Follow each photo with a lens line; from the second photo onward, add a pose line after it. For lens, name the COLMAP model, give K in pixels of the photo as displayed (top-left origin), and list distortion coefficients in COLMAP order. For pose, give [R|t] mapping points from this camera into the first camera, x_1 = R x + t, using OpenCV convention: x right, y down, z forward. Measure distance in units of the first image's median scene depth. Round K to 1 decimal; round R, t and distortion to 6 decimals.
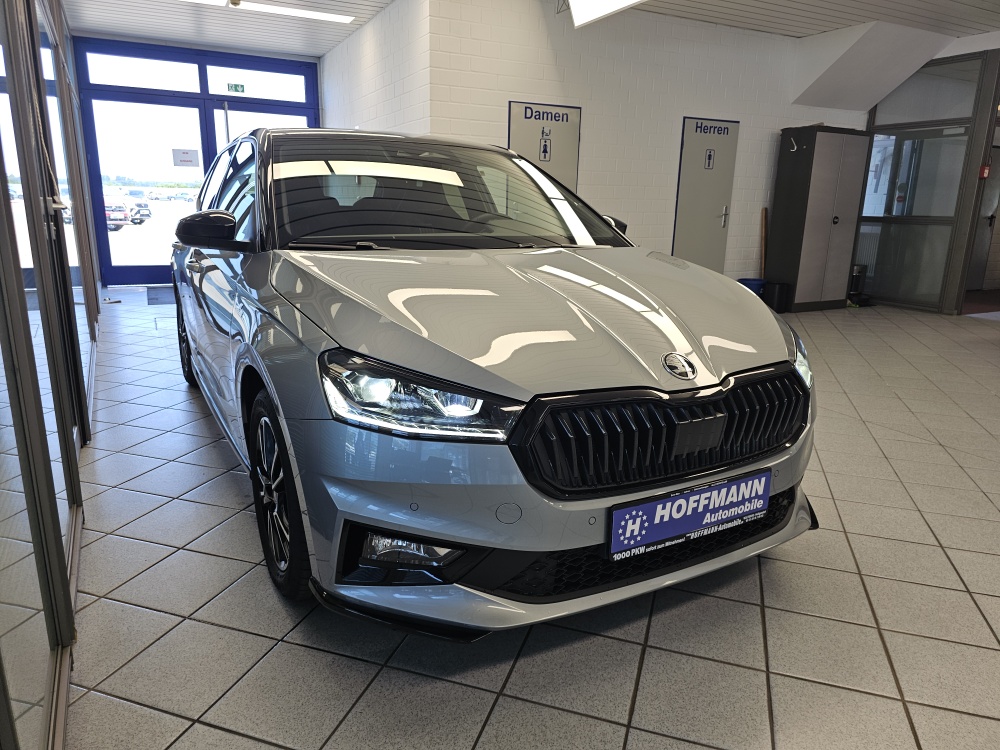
lens RADIAL K [[675.7, 0, 503.7], [0, 675.7, 367.5], [0, 0, 1]] dist [0.076524, -0.077883]
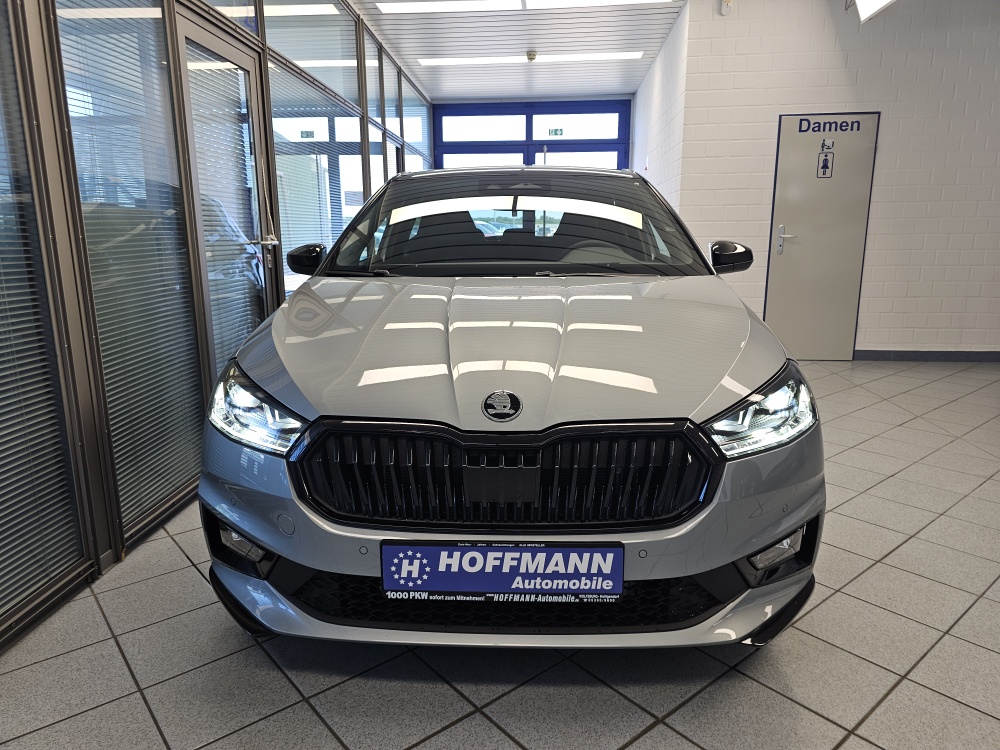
lens RADIAL K [[675.7, 0, 503.7], [0, 675.7, 367.5], [0, 0, 1]] dist [0.076524, -0.077883]
pose [[0.847133, 0.082397, -0.524954, 0.698927], [-0.103724, 0.994542, -0.011279, -0.041834], [0.521159, 0.064005, 0.851056, 0.217886]]
